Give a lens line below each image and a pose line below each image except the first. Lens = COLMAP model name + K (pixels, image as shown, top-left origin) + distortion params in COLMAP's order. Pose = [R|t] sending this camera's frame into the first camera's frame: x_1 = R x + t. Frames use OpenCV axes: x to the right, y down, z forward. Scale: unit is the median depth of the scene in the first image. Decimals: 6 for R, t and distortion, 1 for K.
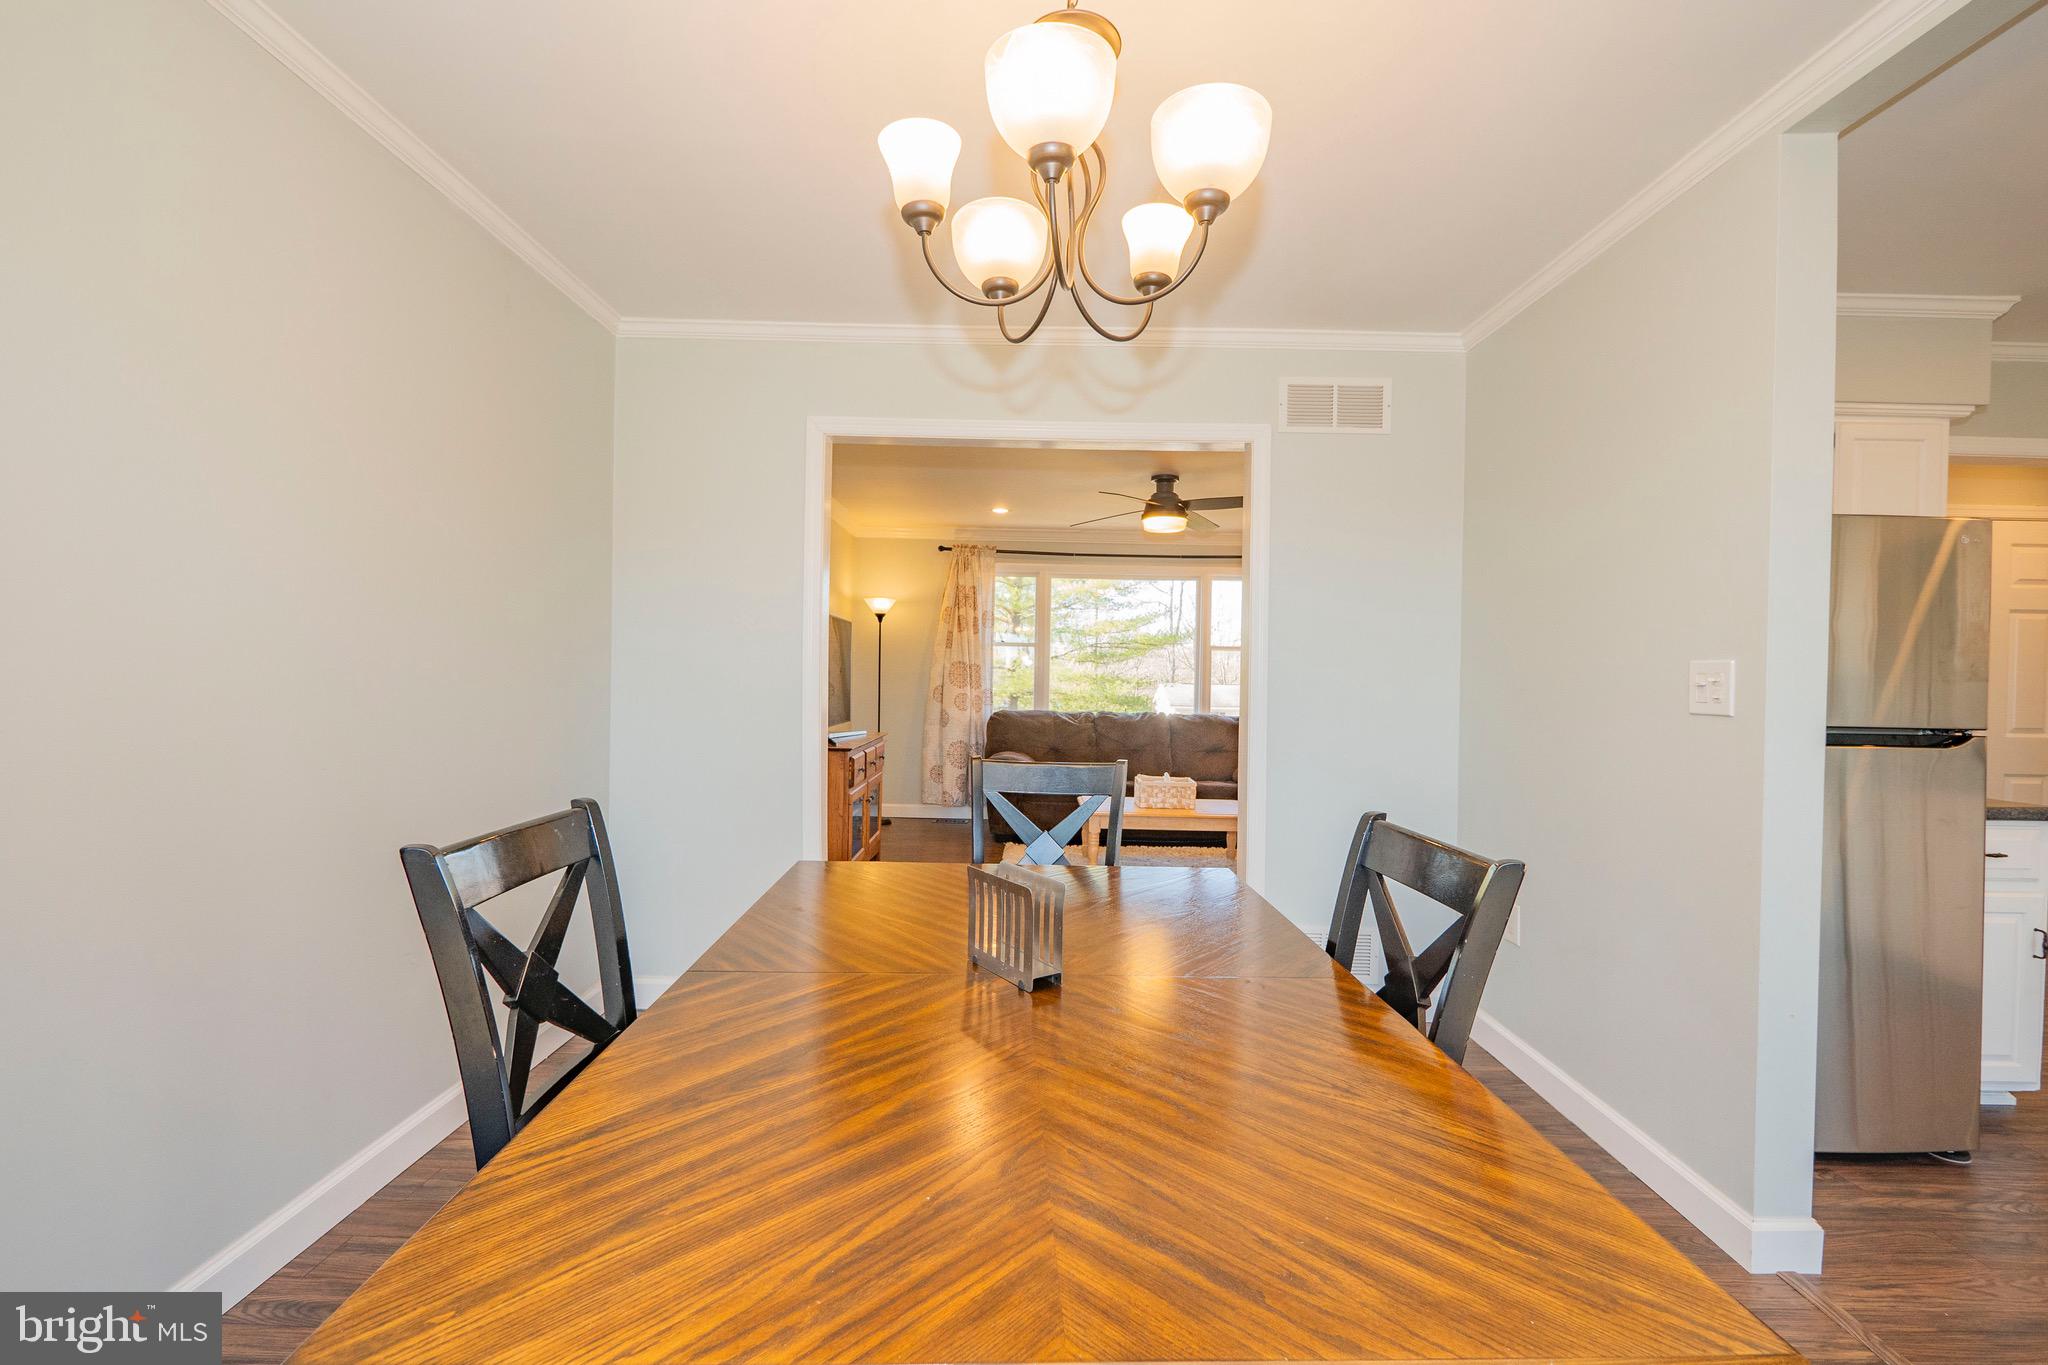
lens RADIAL K [[862.3, 0, 1027.3], [0, 862.3, 685.7], [0, 0, 1]] dist [-0.007336, 0.000507]
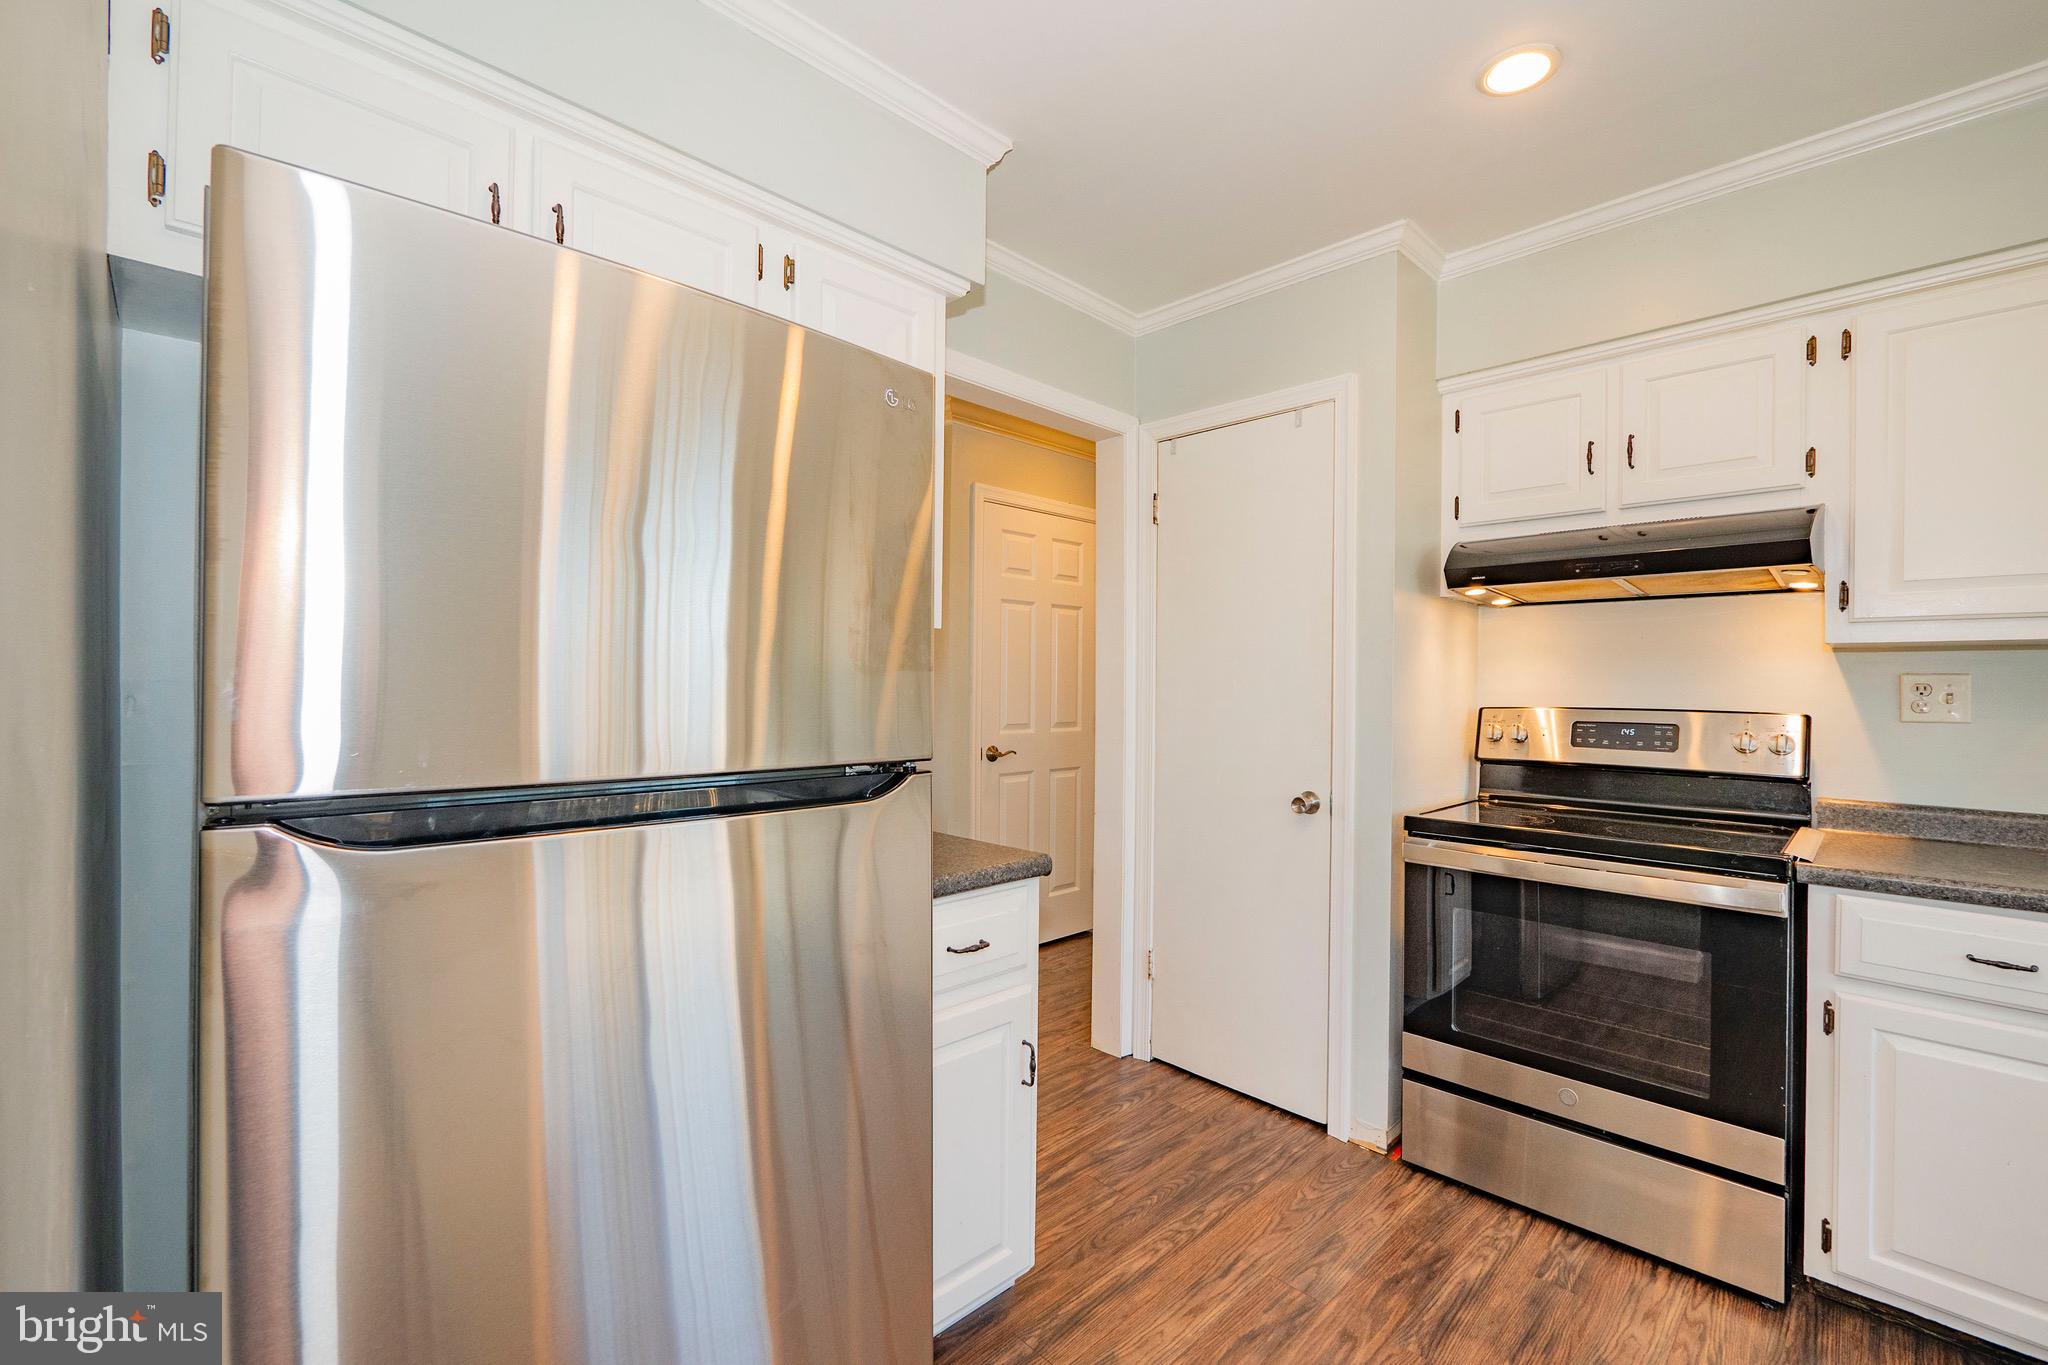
lens RADIAL K [[862.3, 0, 1027.3], [0, 862.3, 685.7], [0, 0, 1]] dist [-0.007336, 0.000507]
pose [[0.710768, -0.010199, 0.703353, 0.804760], [0.011404, 0.999931, 0.002975, 0.004404], [-0.703334, 0.005906, 0.710835, 0.584320]]
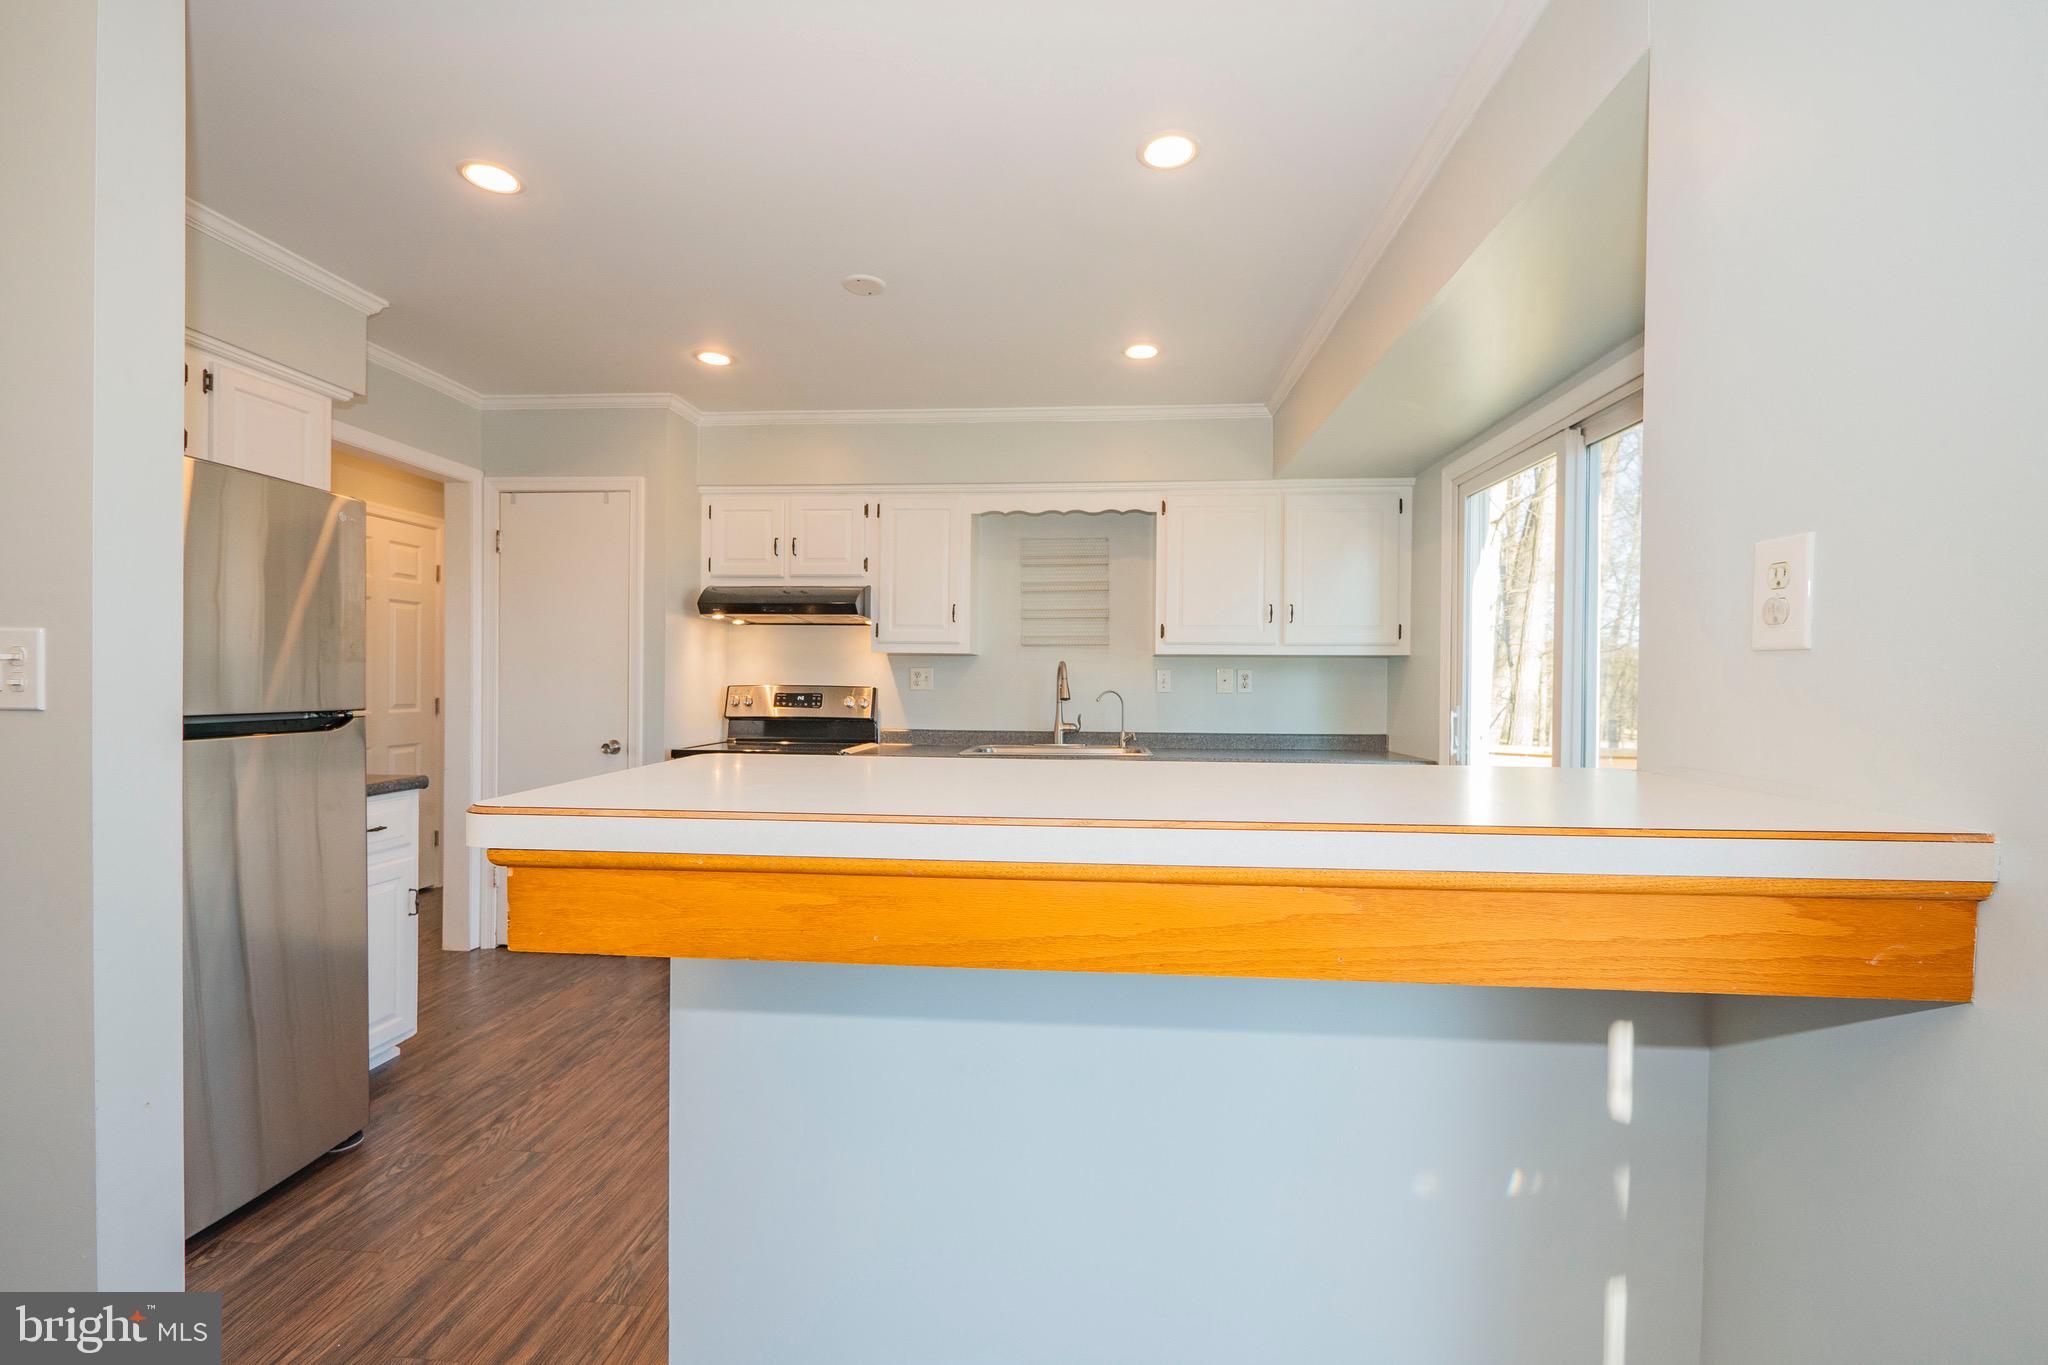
lens RADIAL K [[862.3, 0, 1027.3], [0, 862.3, 685.7], [0, 0, 1]] dist [-0.007336, 0.000507]
pose [[0.083390, -0.022433, 0.996264, 0.180451], [0.003986, 0.999746, 0.022178, 0.004496], [-0.996509, 0.002122, 0.083458, 0.137738]]
